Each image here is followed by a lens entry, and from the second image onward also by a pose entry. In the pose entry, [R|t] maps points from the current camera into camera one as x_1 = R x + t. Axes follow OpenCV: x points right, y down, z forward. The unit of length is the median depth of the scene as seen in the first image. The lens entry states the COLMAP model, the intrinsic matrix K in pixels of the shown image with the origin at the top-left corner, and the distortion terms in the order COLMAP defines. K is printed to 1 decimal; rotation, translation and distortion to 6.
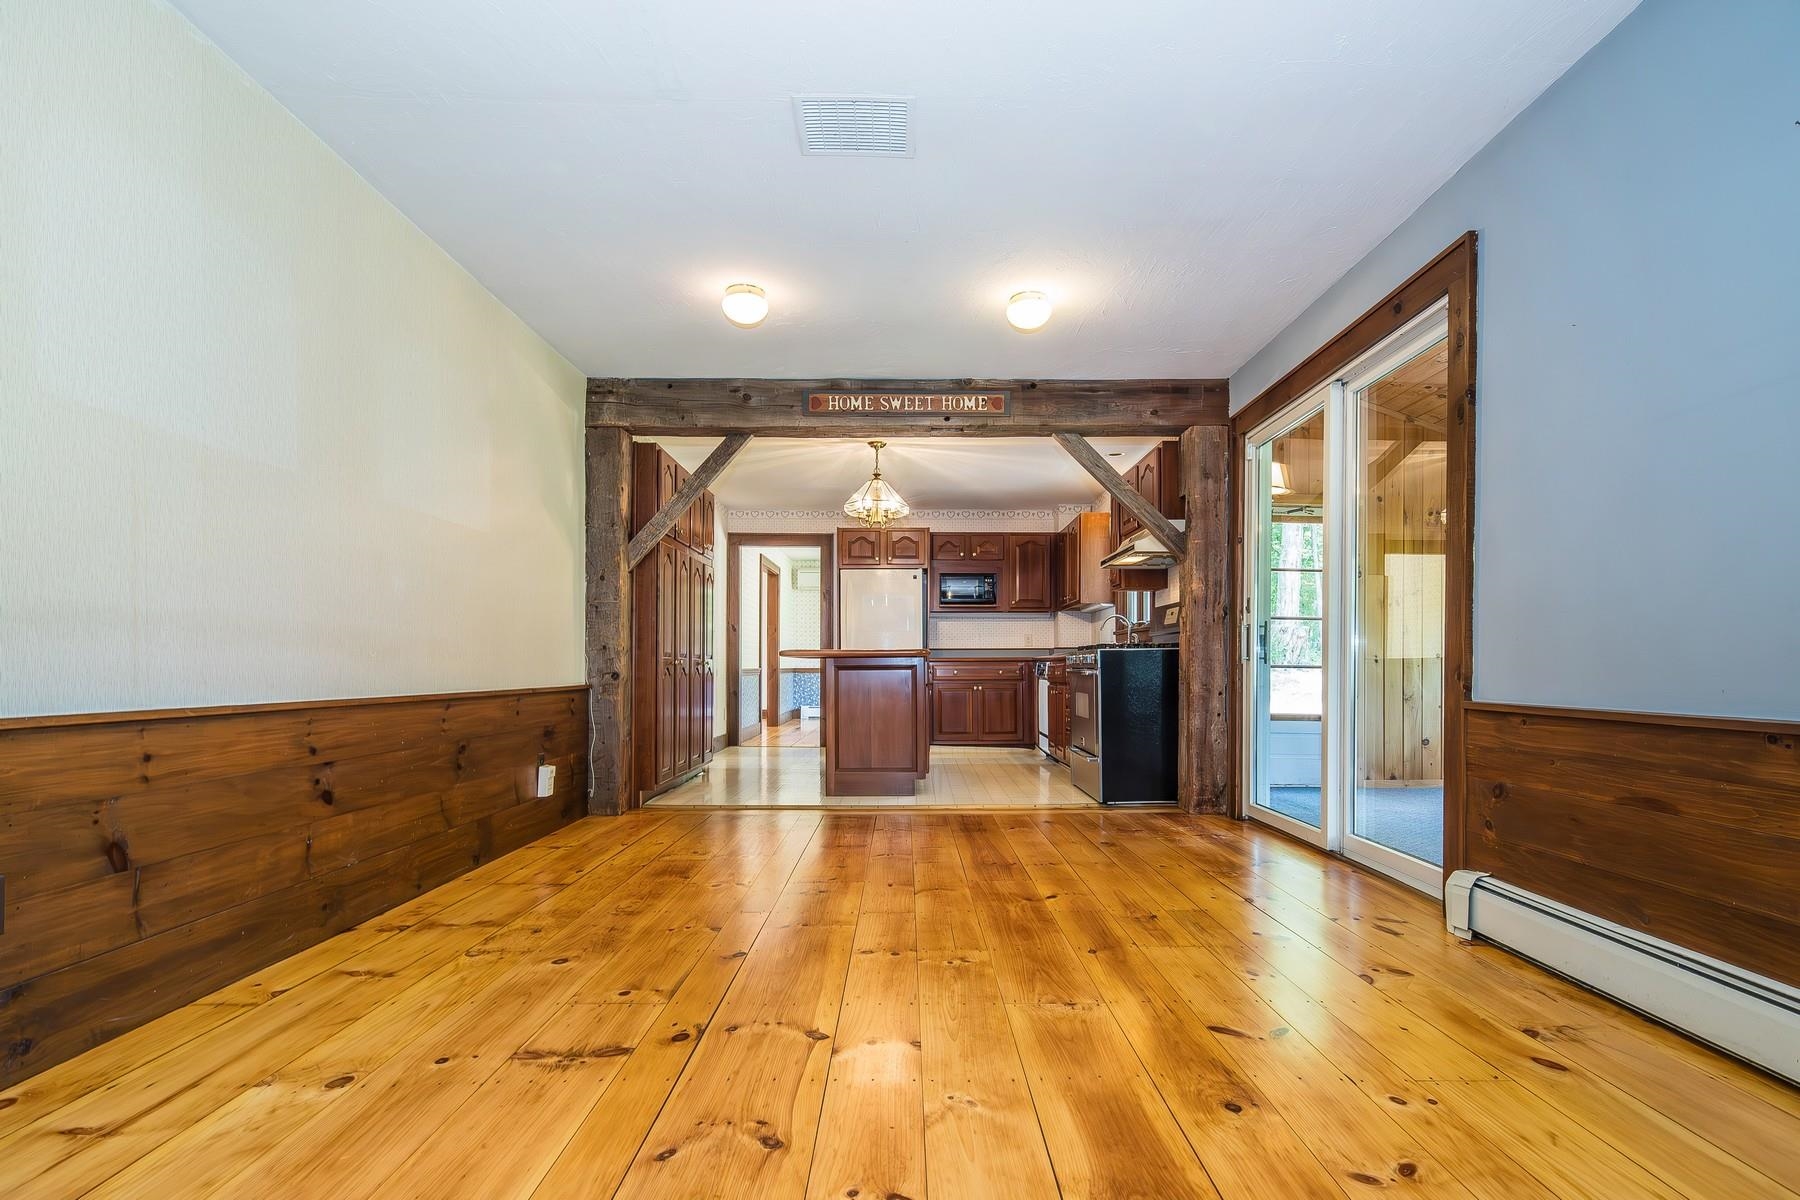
lens RADIAL K [[870.2, 0, 926.1], [0, 870.2, 671.0], [0, 0, 1]] dist [0.001498, 0.000271]
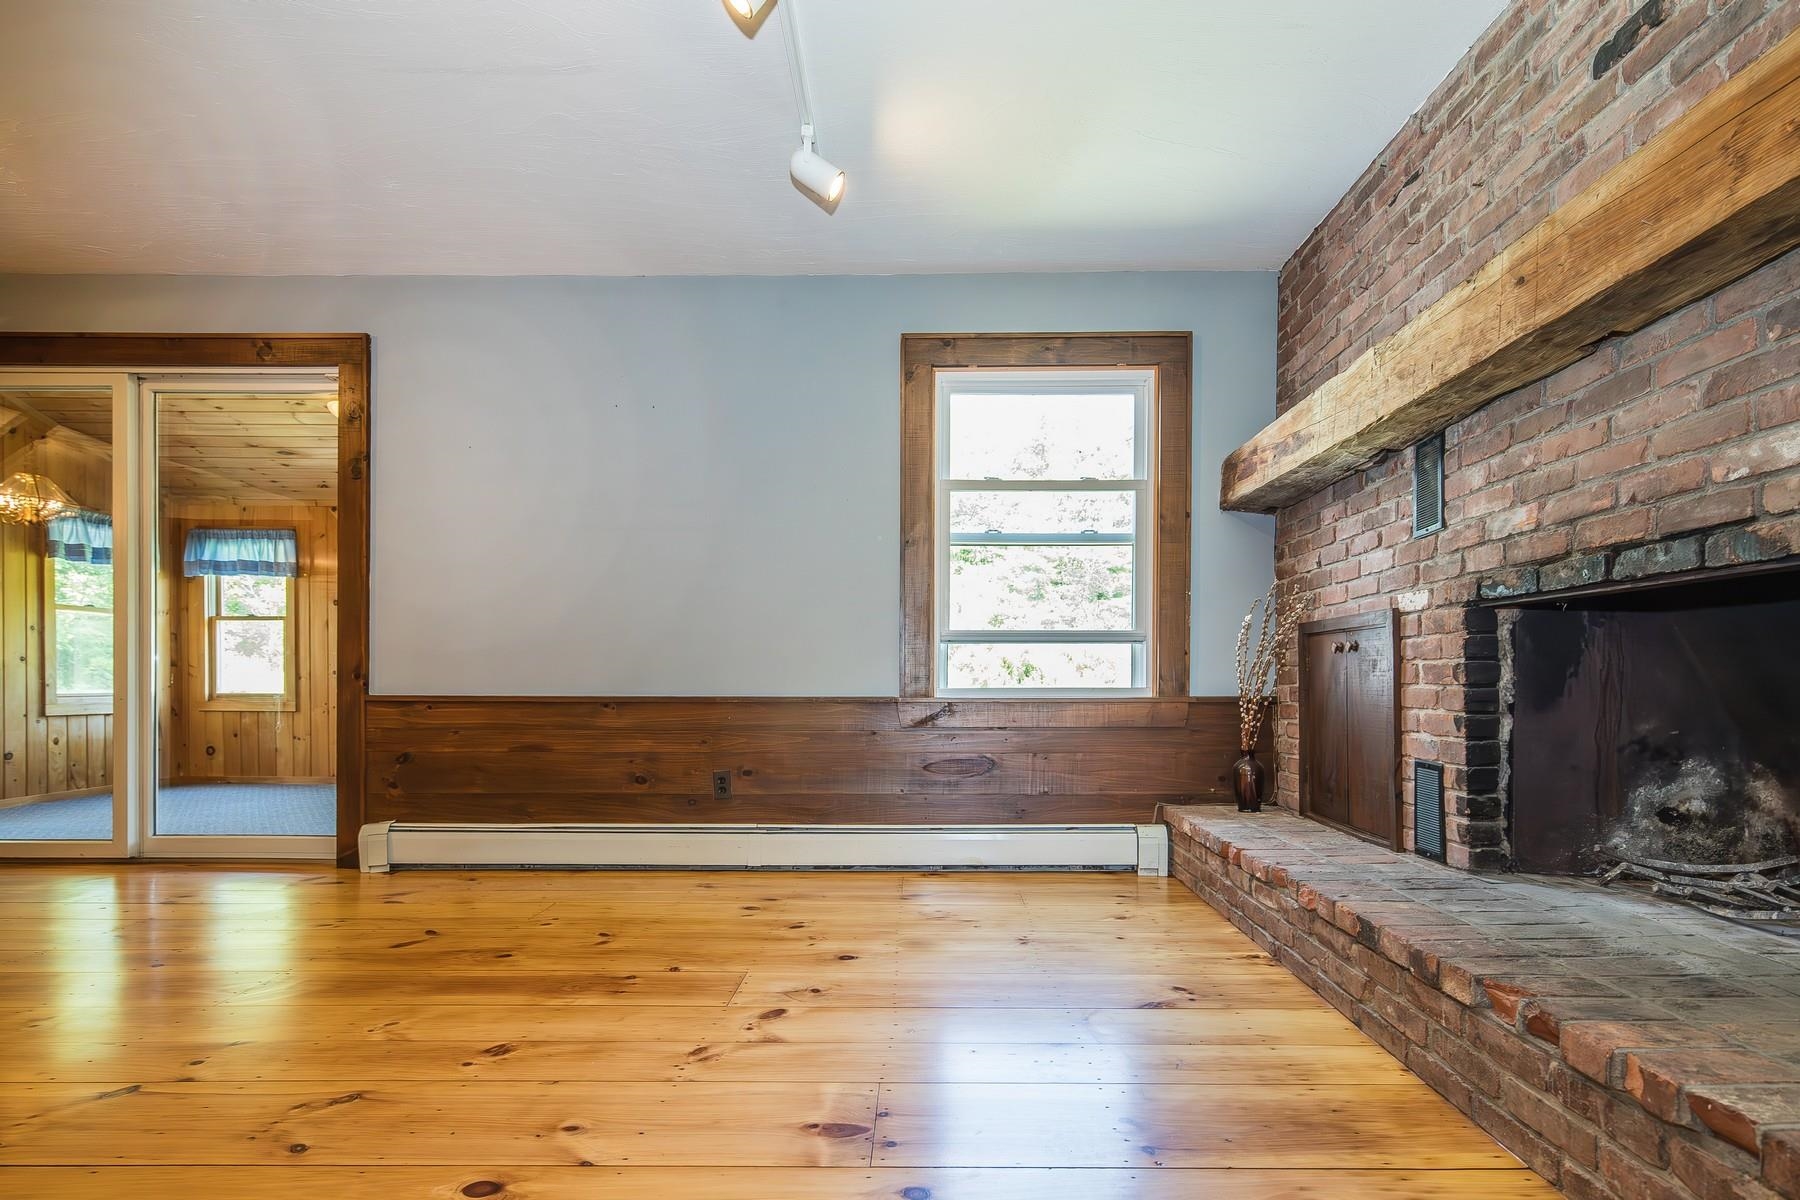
lens RADIAL K [[881.1, 0, 899.7], [0, 881.1, 689.9], [0, 0, 1]] dist [0.011556, 0.000198]
pose [[0.039687, -0.008803, 0.999173, -0.703327], [0.000187, 0.999961, 0.008802, 0.016541], [-0.999212, -0.000162, 0.039687, 0.156420]]
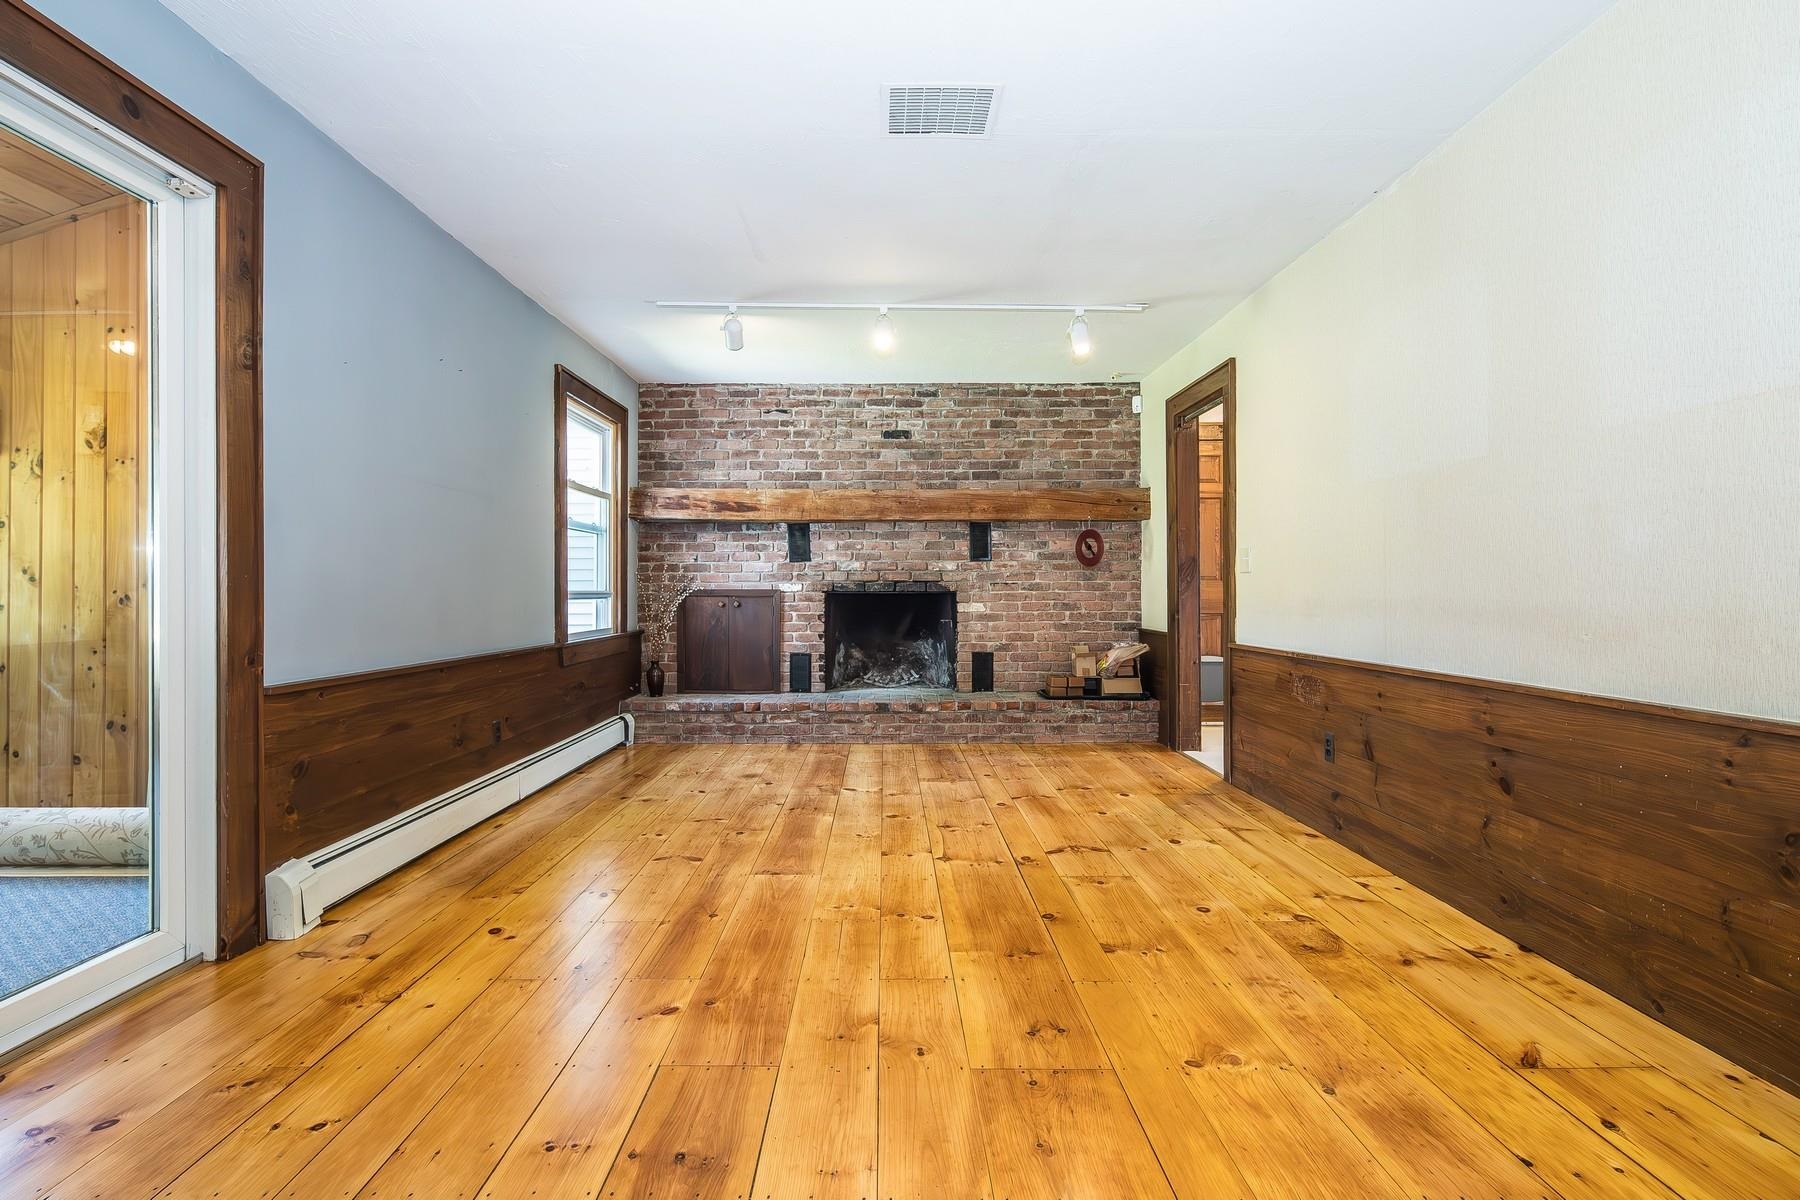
lens RADIAL K [[932.1, 0, 897.0], [0, 932.1, 582.2], [0, 0, 1]] dist [-0.002558, -0.000735]
pose [[-0.999931, 0.000998, 0.011697, -0.042542], [0.000943, 0.999989, -0.004696, -0.071713], [-0.011701, -0.004684, -0.999921, 2.041581]]
